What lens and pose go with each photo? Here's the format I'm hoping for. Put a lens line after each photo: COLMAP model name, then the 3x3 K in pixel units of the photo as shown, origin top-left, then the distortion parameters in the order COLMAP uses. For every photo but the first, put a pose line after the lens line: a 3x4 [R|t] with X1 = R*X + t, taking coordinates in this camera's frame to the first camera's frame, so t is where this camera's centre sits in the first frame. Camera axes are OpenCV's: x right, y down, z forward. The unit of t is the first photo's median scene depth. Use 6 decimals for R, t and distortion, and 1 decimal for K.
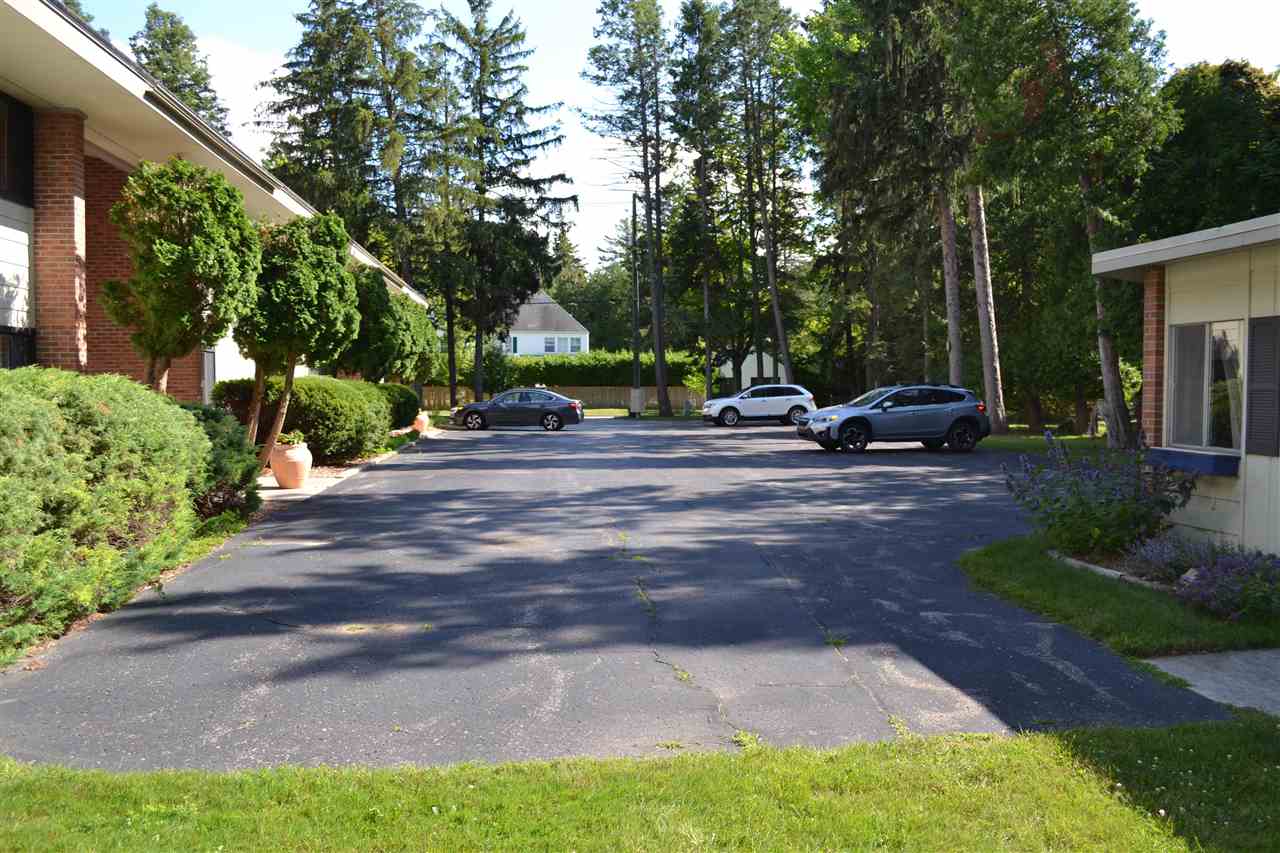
lens RADIAL K [[1017.9, 0, 635.5], [0, 1017.9, 431.7], [0, 0, 1]] dist [-0.082861, 0.005731]
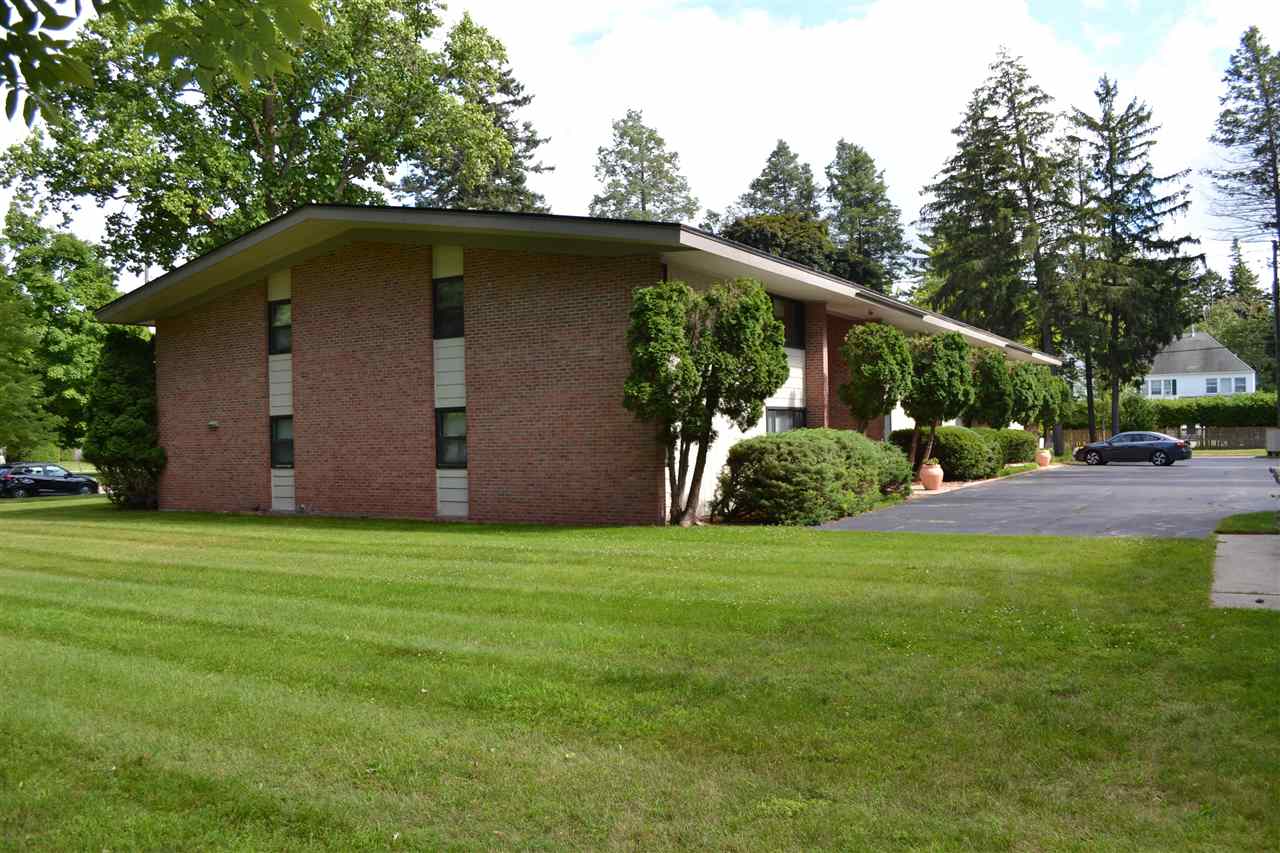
lens RADIAL K [[1017.9, 0, 635.5], [0, 1017.9, 431.7], [0, 0, 1]] dist [-0.082861, 0.005731]
pose [[0.797181, -0.014889, -0.603557, 0.093421], [-0.011111, 0.999165, -0.039323, 0.008281], [0.603639, 0.038054, 0.796349, -0.216017]]
